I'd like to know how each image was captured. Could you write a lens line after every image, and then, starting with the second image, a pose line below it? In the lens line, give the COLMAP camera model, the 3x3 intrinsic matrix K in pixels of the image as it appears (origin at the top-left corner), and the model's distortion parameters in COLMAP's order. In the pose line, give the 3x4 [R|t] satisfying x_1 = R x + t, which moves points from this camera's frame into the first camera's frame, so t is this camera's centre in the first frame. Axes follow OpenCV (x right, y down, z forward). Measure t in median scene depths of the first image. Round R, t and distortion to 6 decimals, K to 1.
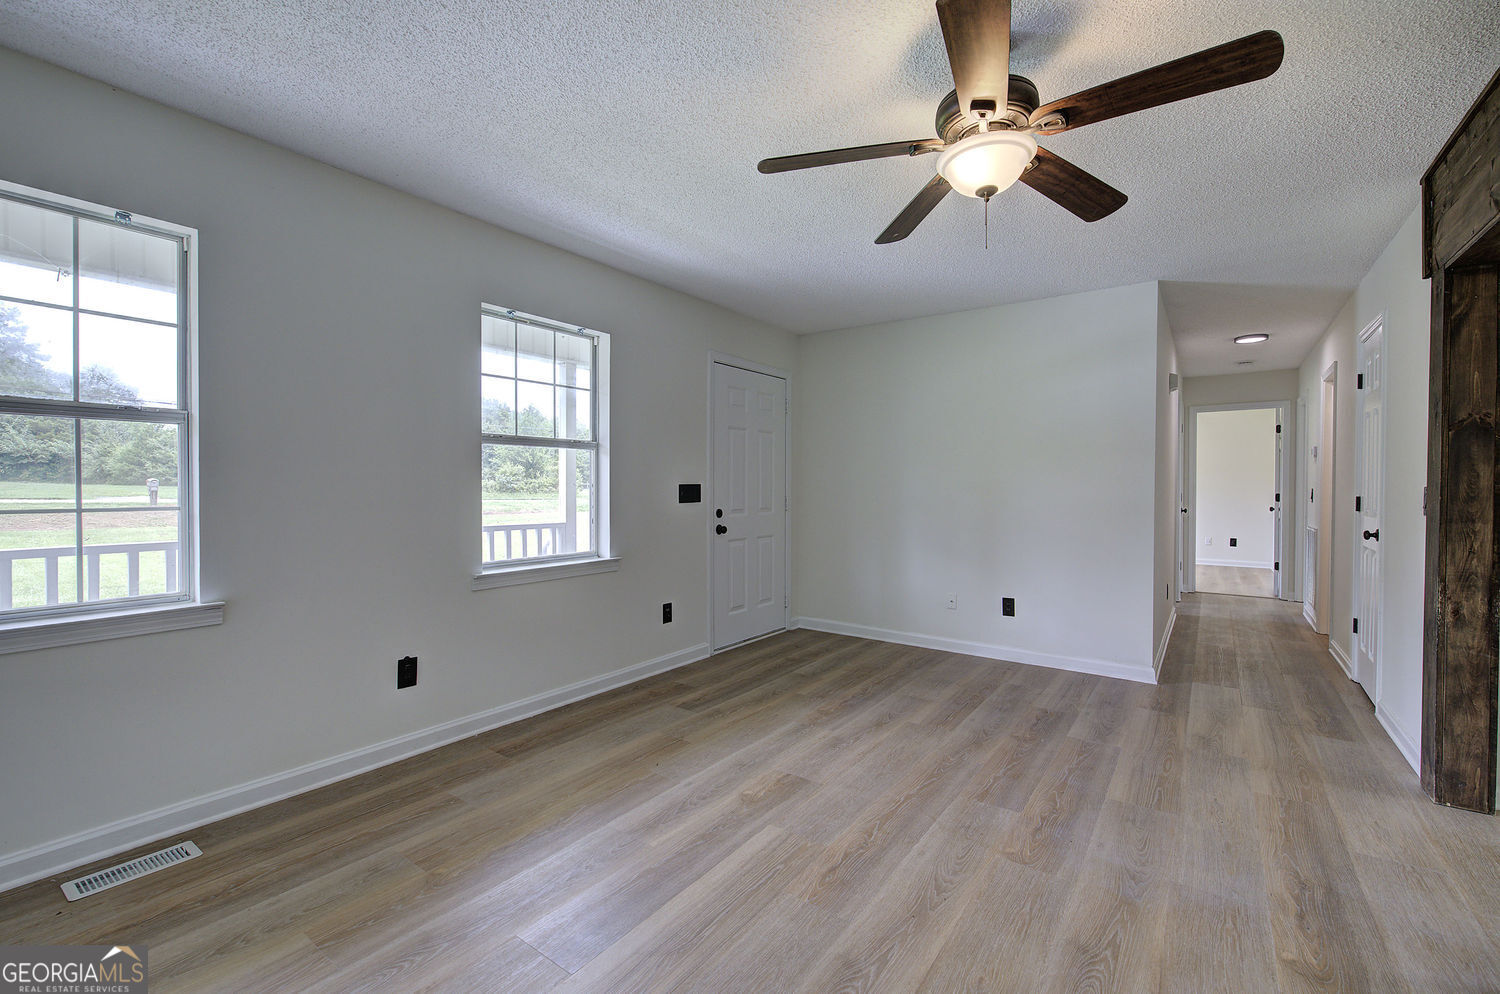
lens RADIAL K [[632.6, 0, 761.5], [0, 632.6, 490.2], [0, 0, 1]] dist [-0.006422, 0.002072]
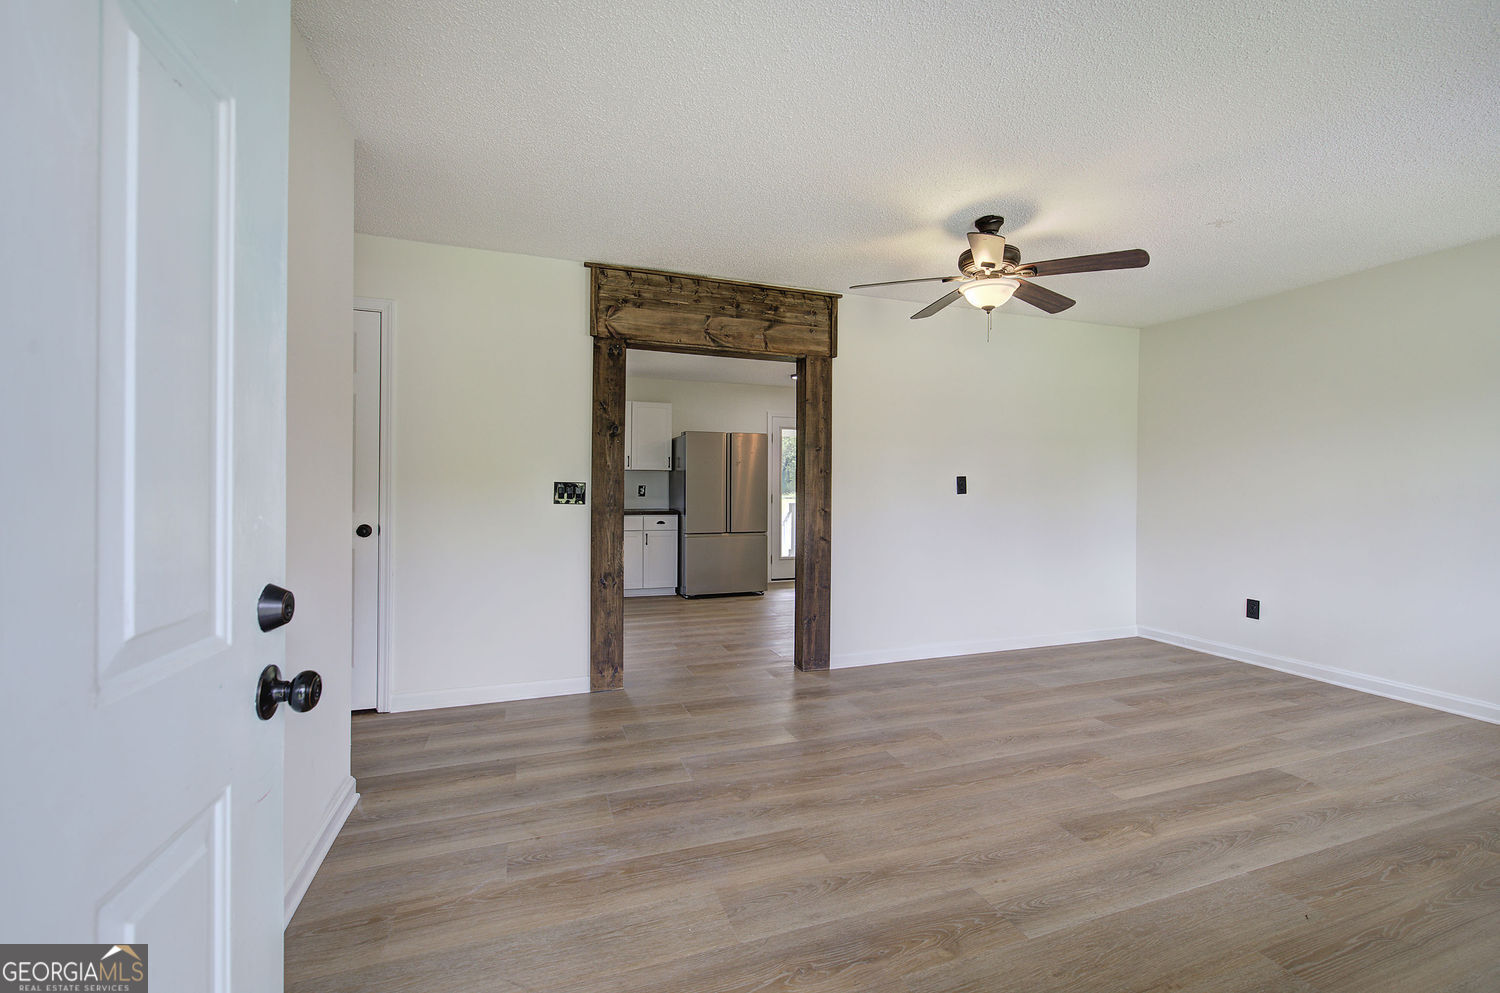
lens RADIAL K [[632.6, 0, 757.7], [0, 632.6, 492.9], [0, 0, 1]] dist [-0.006422, 0.002072]
pose [[-0.820547, -0.010710, 0.571479, -0.056186], [-0.004444, 0.999914, 0.012359, -0.001533], [-0.571562, 0.007601, -0.820524, 1.509088]]
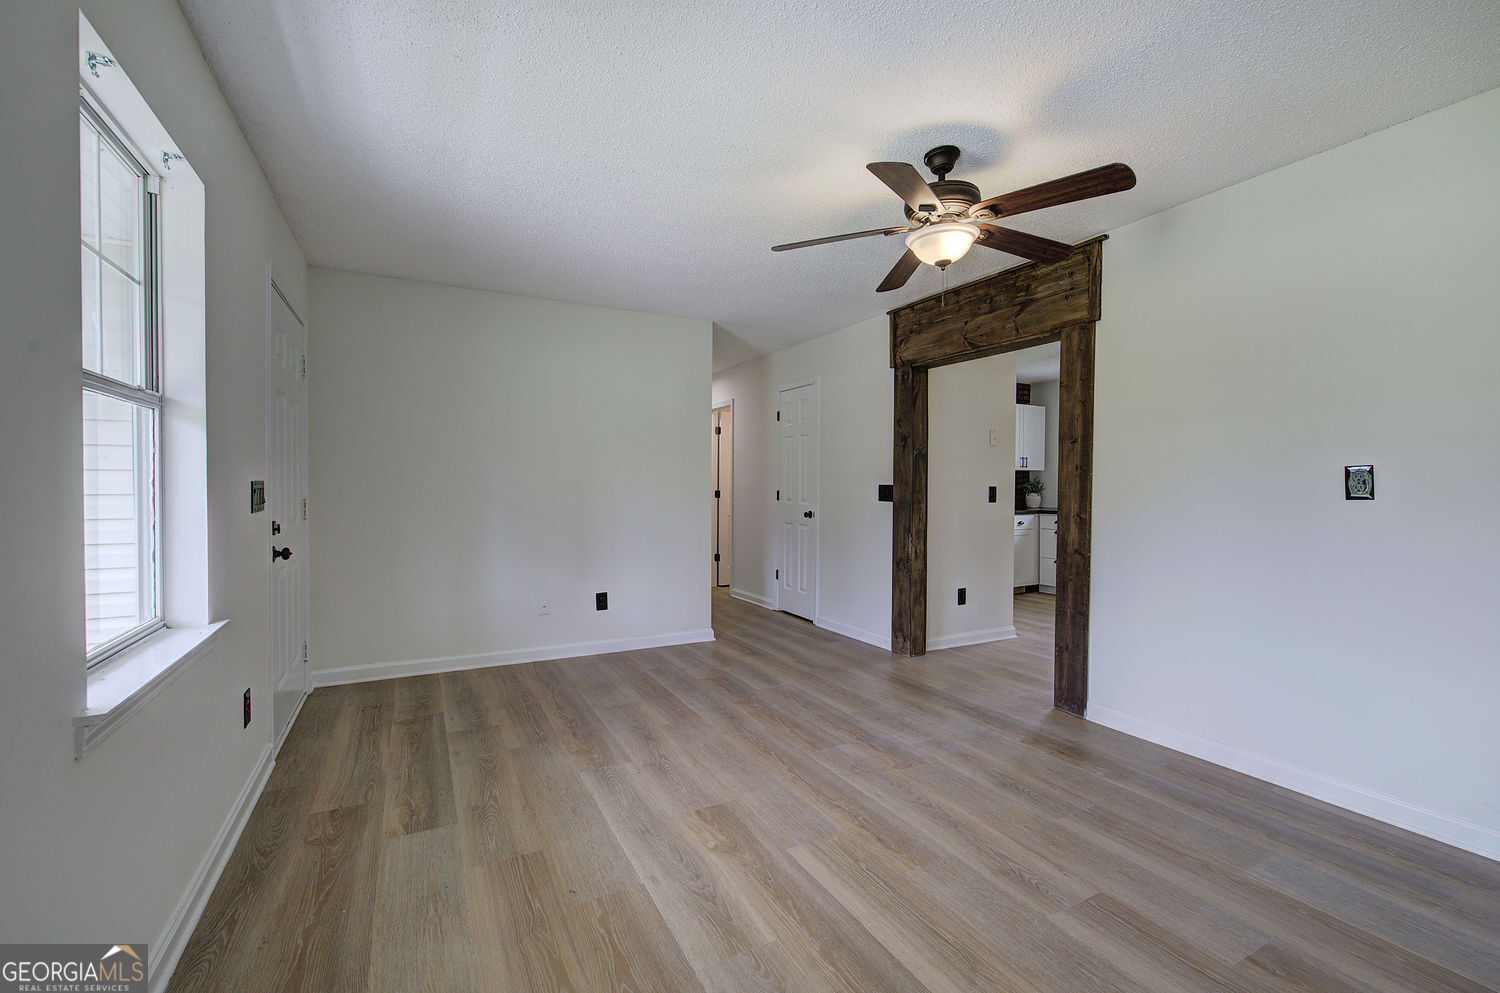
lens RADIAL K [[632.6, 0, 757.0], [0, 632.6, 485.6], [0, 0, 1]] dist [-0.006422, 0.002072]
pose [[0.440296, -0.001055, 0.897852, -0.565414], [0.004063, 0.999991, -0.000817, -0.002379], [-0.897843, 0.004008, 0.440297, 0.425760]]
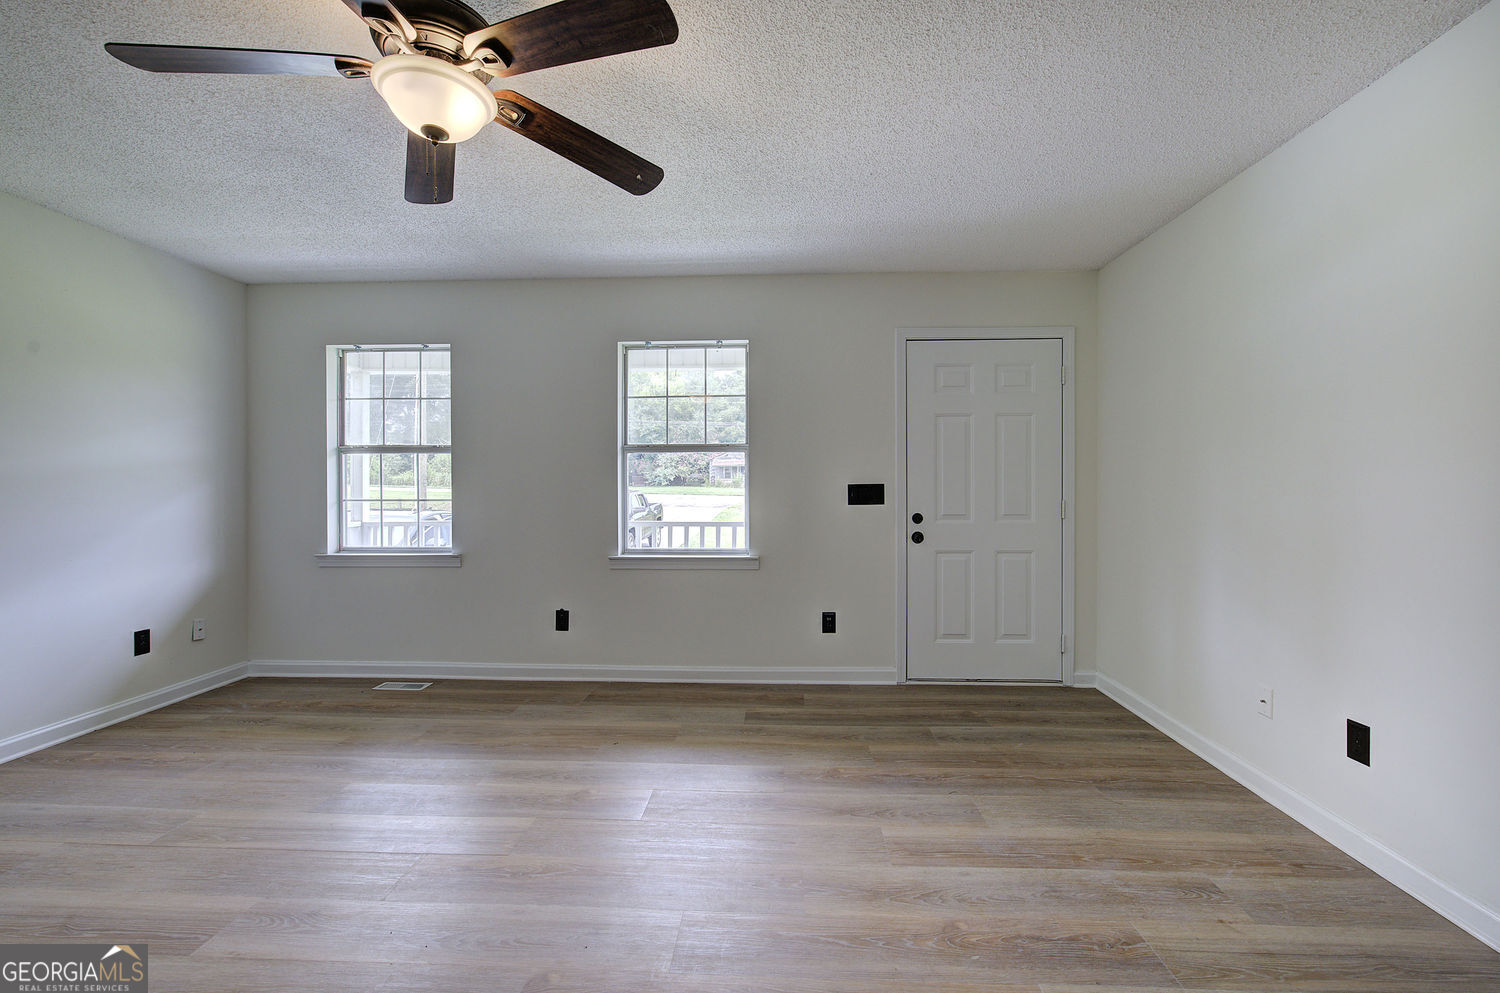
lens RADIAL K [[632.6, 0, 761.7], [0, 632.6, 488.1], [0, 0, 1]] dist [-0.006422, 0.002072]
pose [[0.550272, -0.002943, -0.834980, 0.718446], [-0.003721, 0.999975, -0.005977, 0.002989], [0.834977, 0.006396, 0.550248, 0.502706]]
